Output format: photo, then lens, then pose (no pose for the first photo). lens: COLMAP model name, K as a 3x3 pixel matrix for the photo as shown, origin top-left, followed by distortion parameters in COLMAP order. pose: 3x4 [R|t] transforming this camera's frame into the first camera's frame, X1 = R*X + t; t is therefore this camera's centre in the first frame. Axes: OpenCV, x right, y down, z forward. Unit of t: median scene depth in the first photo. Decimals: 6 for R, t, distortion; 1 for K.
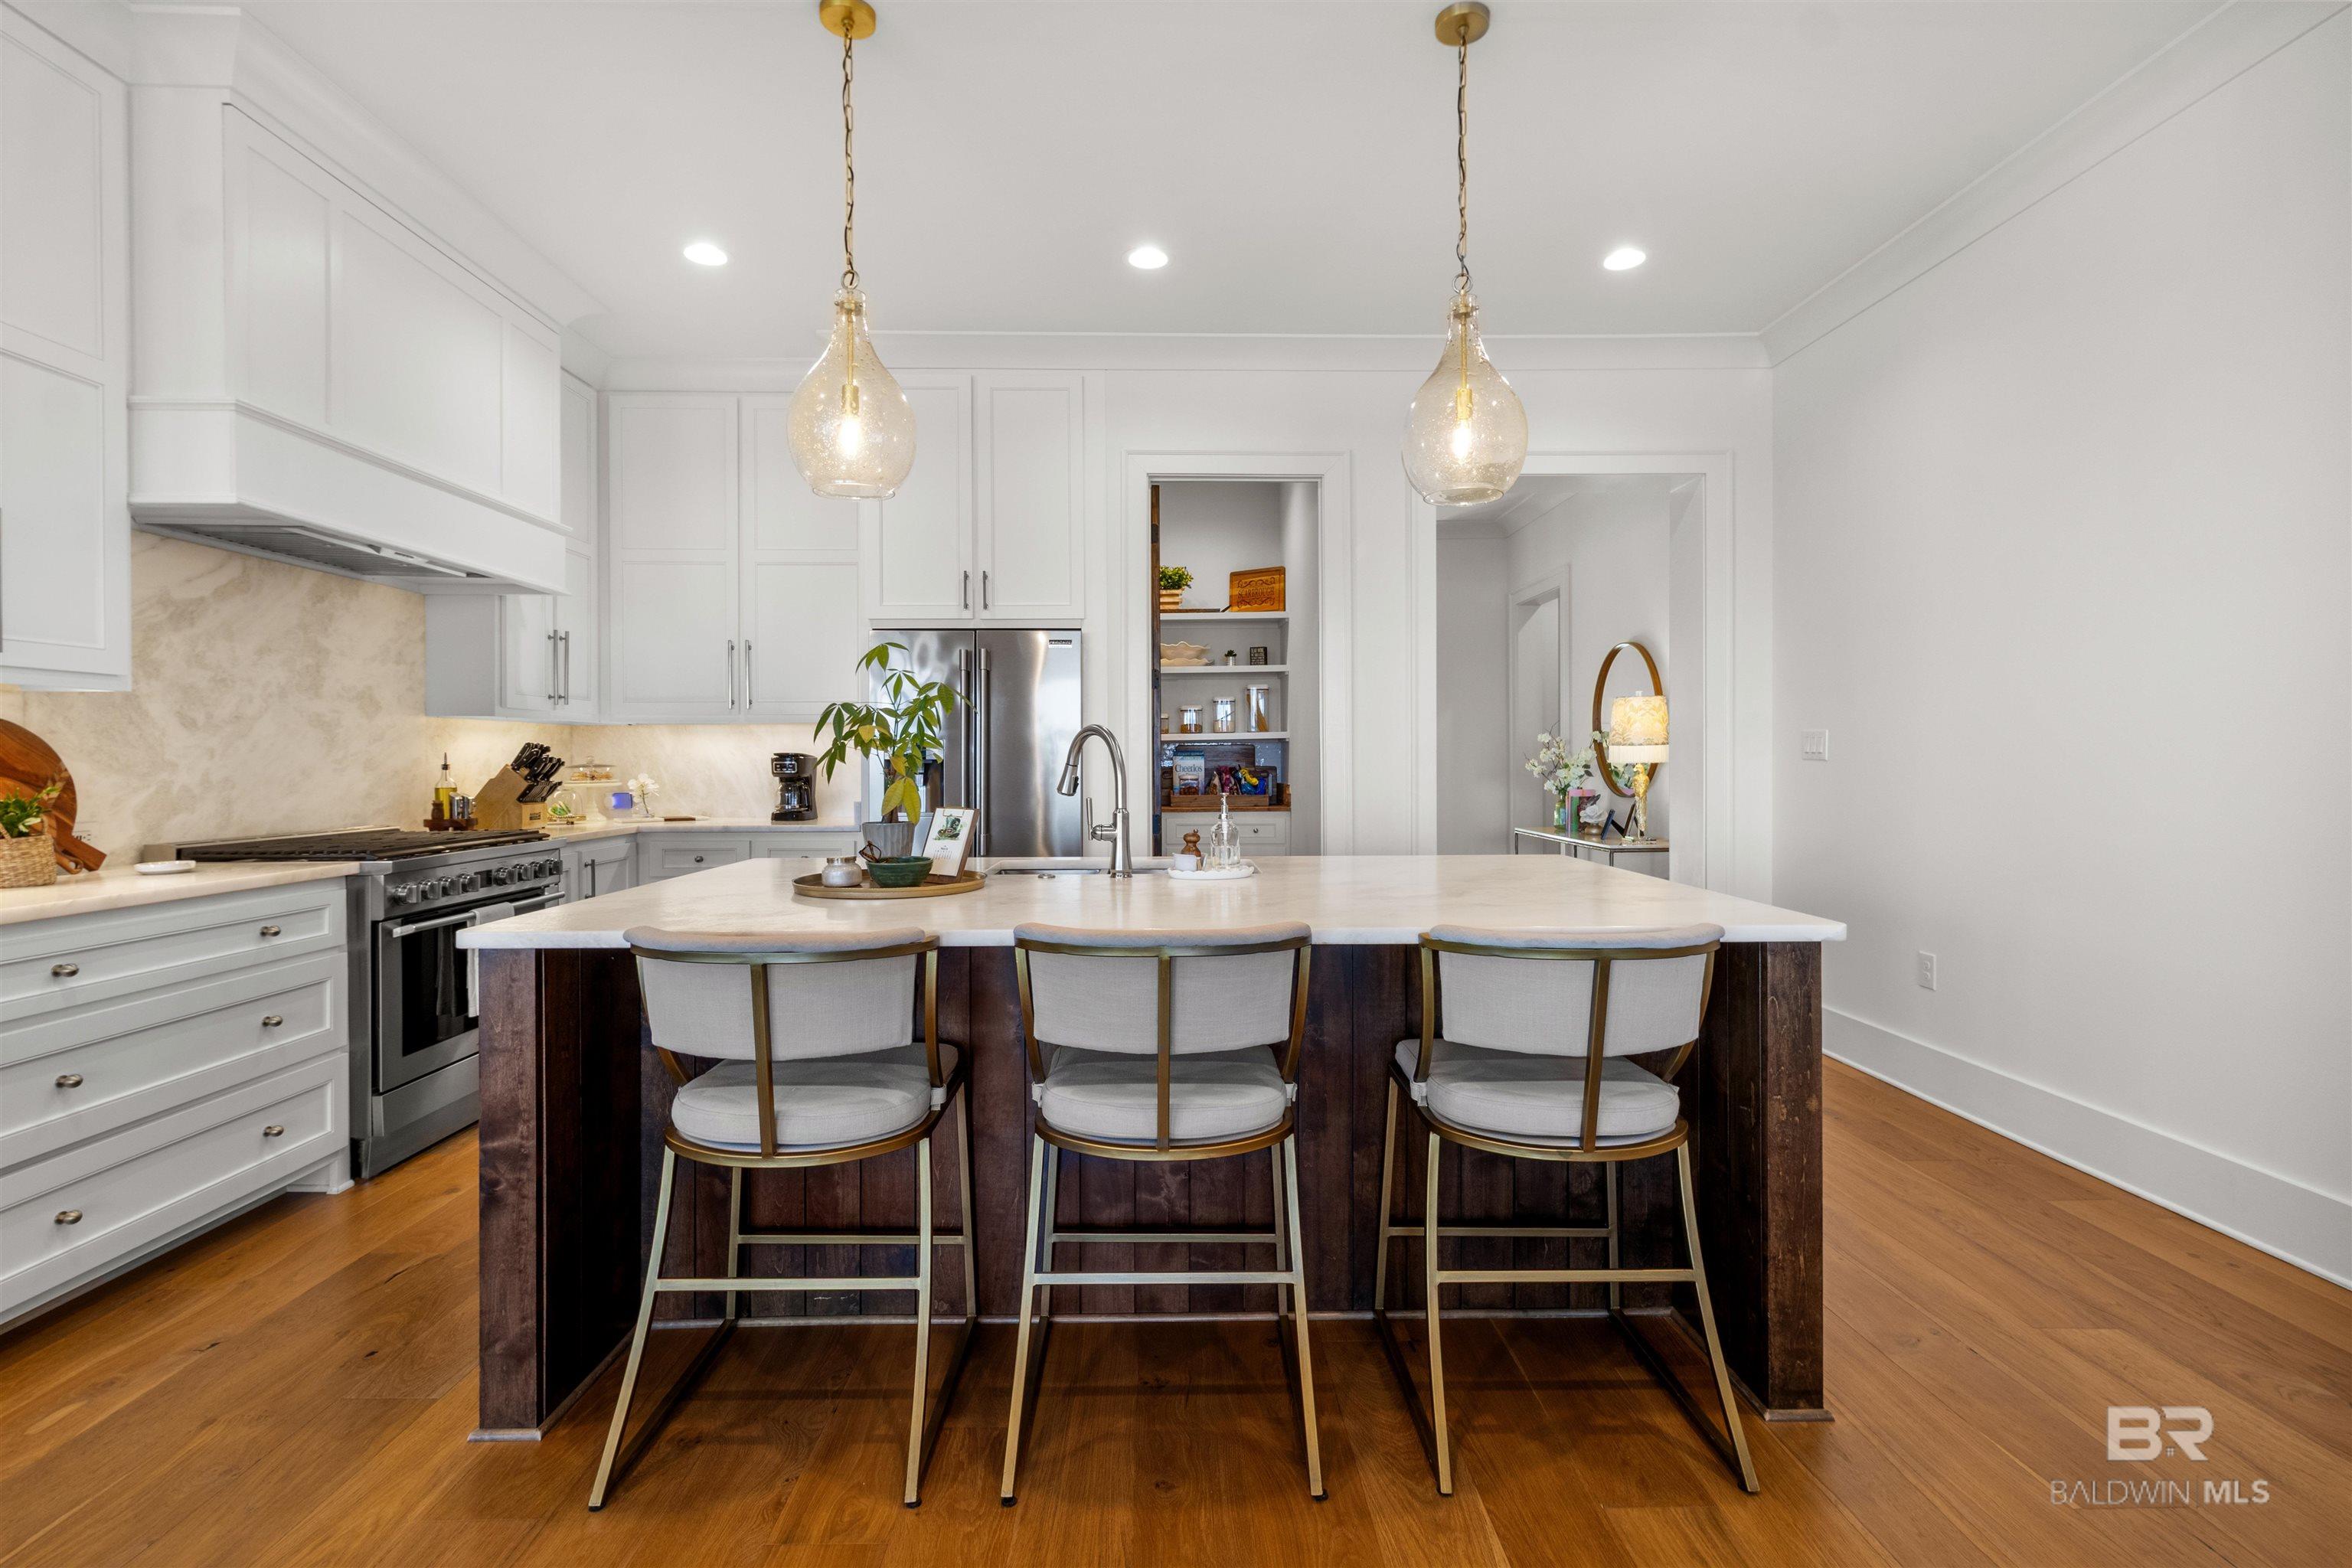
lens RADIAL K [[1100.5, 0, 1176.8], [0, 1100.5, 760.5], [0, 0, 1]] dist [0.005602, -0.000620]
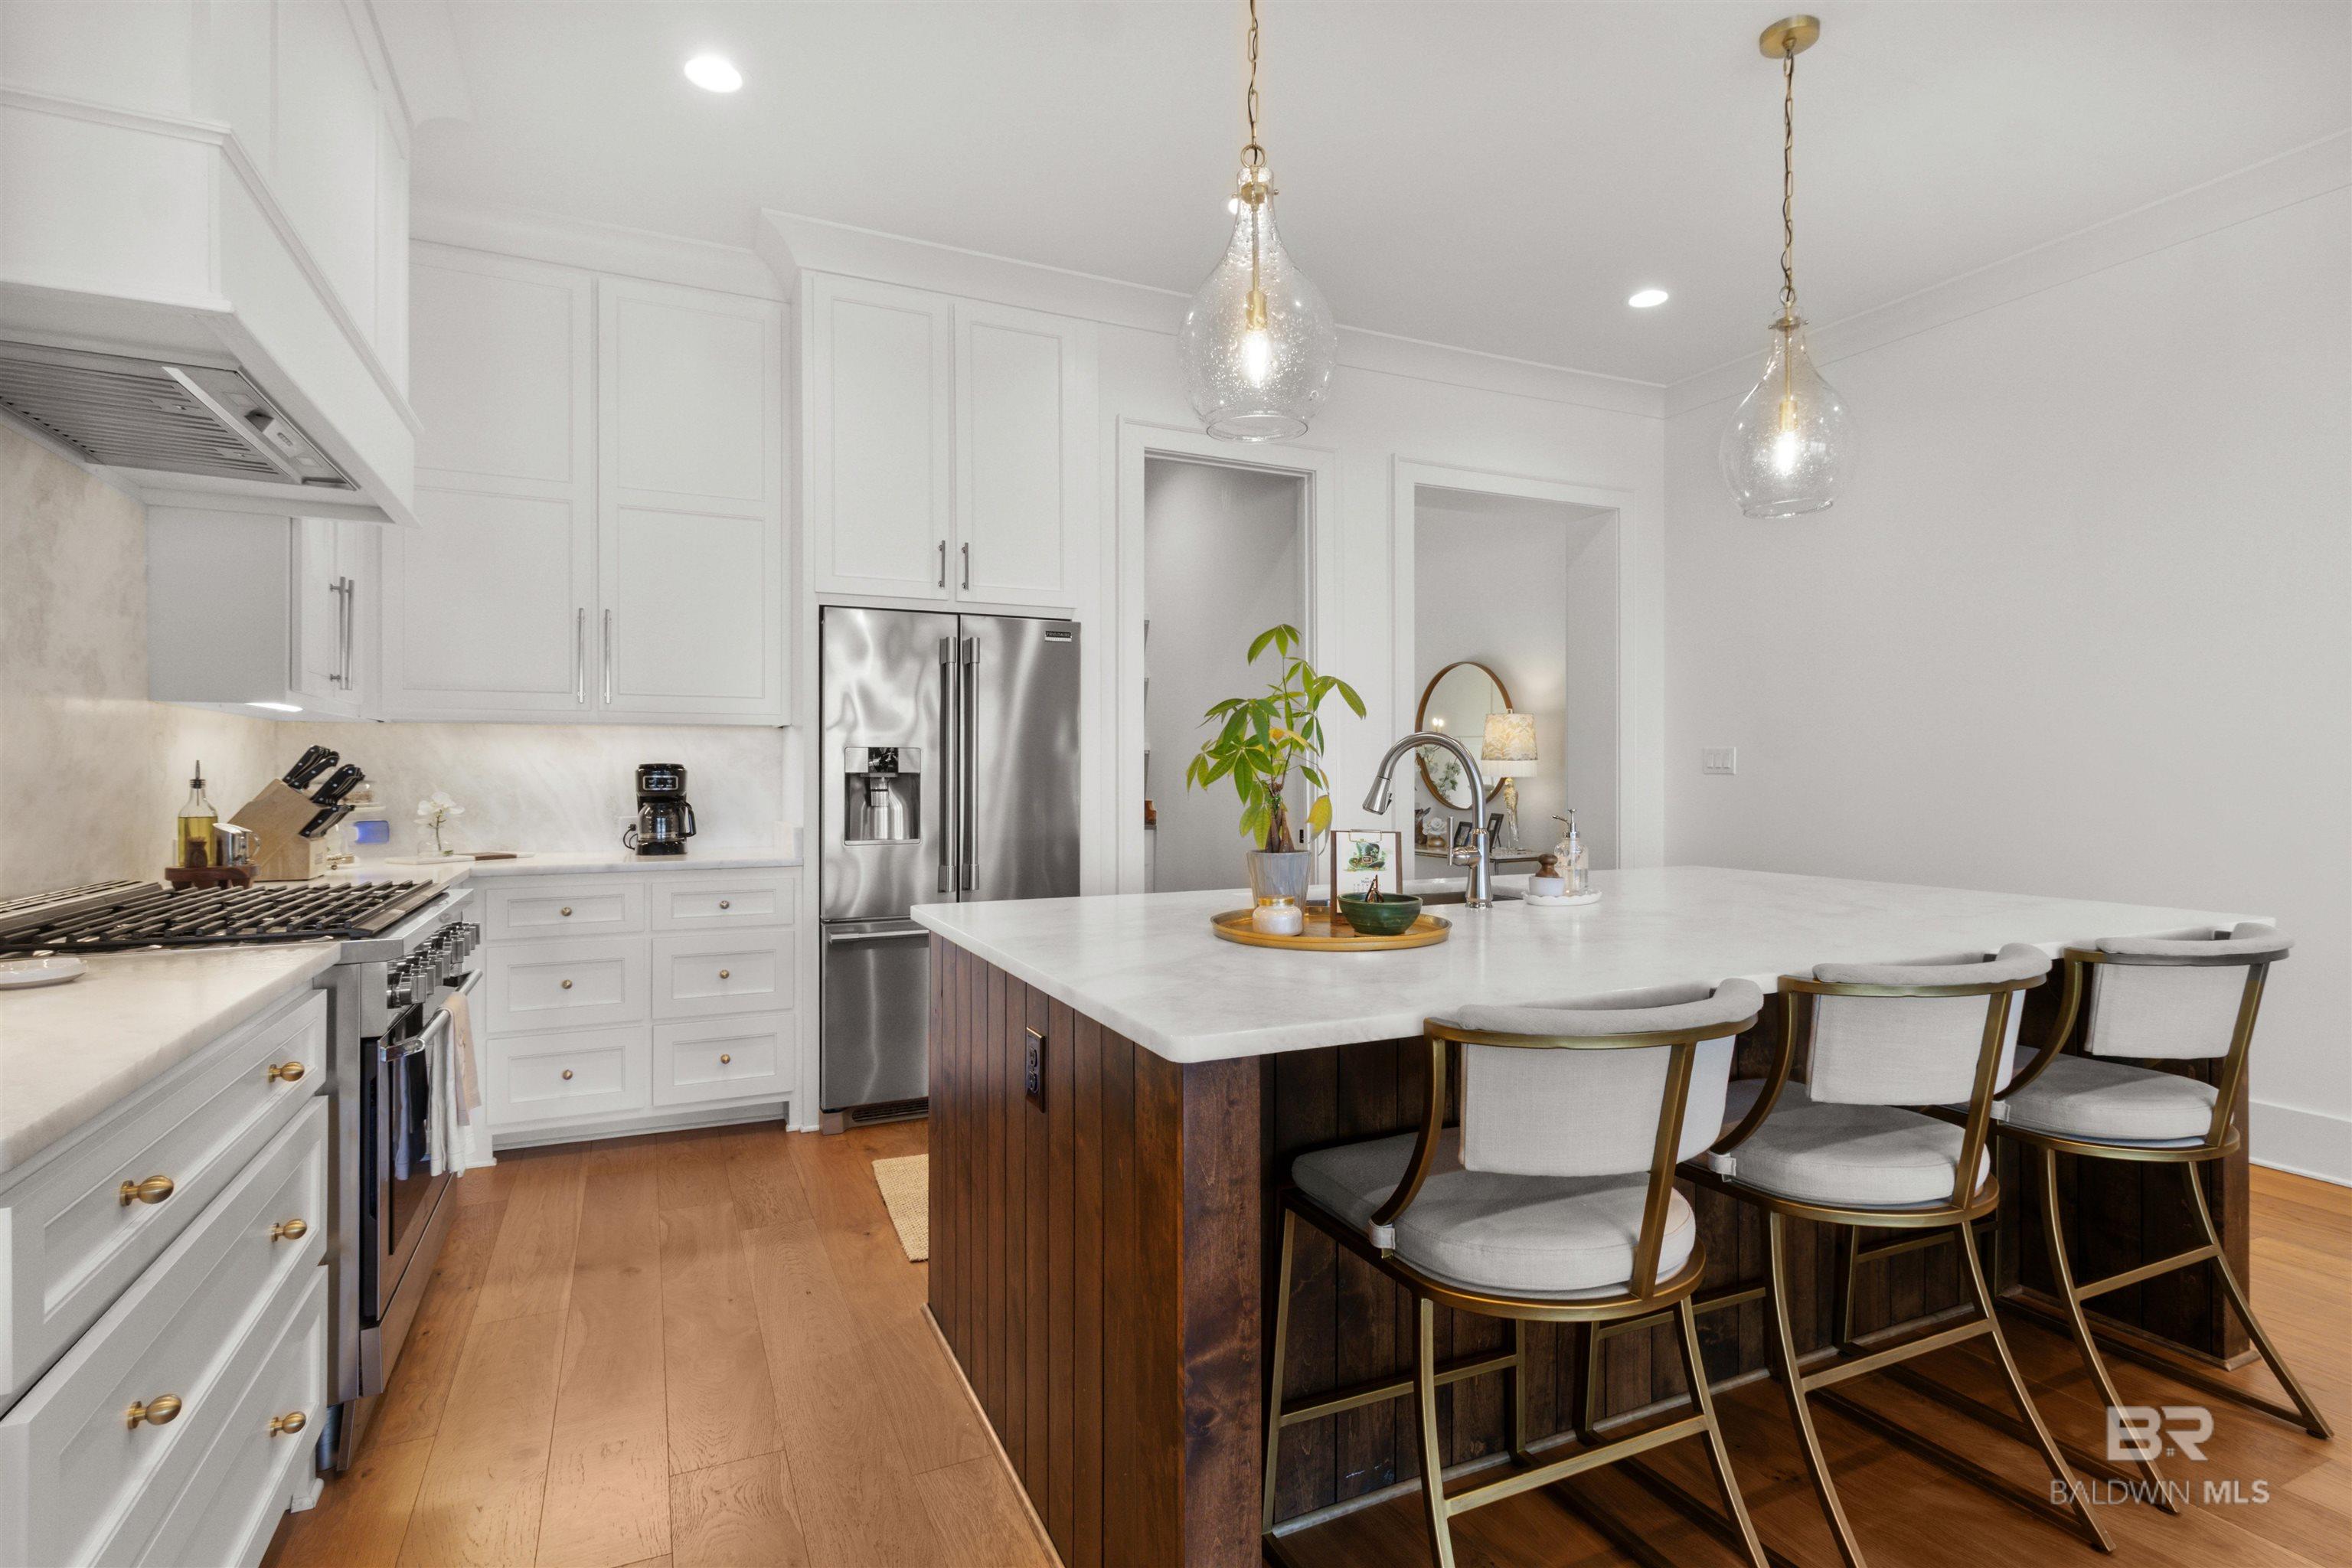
lens RADIAL K [[1140.8, 0, 1173.8], [0, 1140.8, 769.9], [0, 0, 1]] dist [0.000798, -0.000225]
pose [[0.912330, 0.002348, 0.409450, -0.426095], [-0.000036, 0.999984, -0.005653, 0.001914], [-0.409457, 0.005143, 0.912315, 0.182227]]
